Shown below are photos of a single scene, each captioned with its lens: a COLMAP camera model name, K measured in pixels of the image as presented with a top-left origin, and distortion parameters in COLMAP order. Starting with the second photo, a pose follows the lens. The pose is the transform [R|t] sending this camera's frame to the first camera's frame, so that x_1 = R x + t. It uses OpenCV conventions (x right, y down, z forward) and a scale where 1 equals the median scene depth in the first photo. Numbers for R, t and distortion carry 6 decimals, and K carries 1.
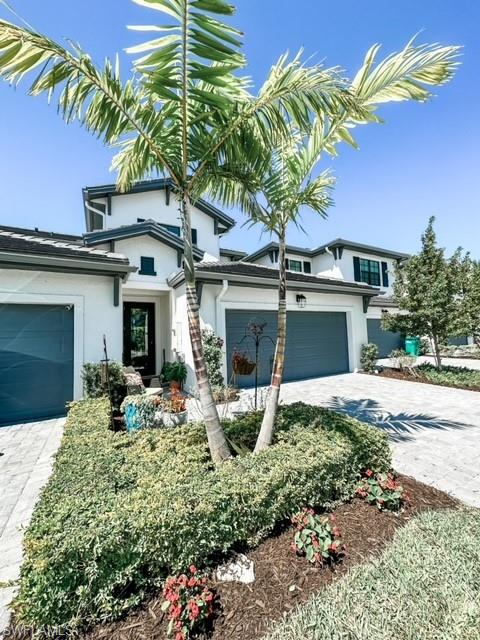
lens RADIAL K [[253.4, 0, 241.0], [0, 253.4, 319.7], [0, 0, 1]] dist [0.000775, 0.000339]
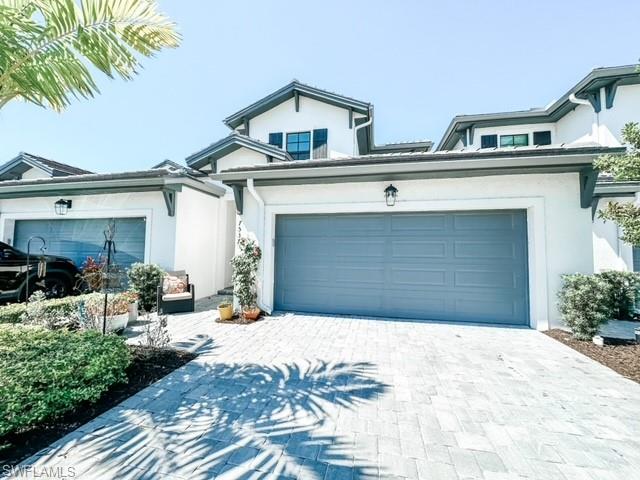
lens RADIAL K [[253.4, 0, 321.8], [0, 253.4, 239.5], [0, 0, 1]] dist [0.000775, 0.000339]
pose [[0.755688, 0.008074, -0.654882, 0.524678], [0.006911, 0.999770, 0.020301, 0.022213], [0.654896, -0.019867, 0.755458, 0.404618]]
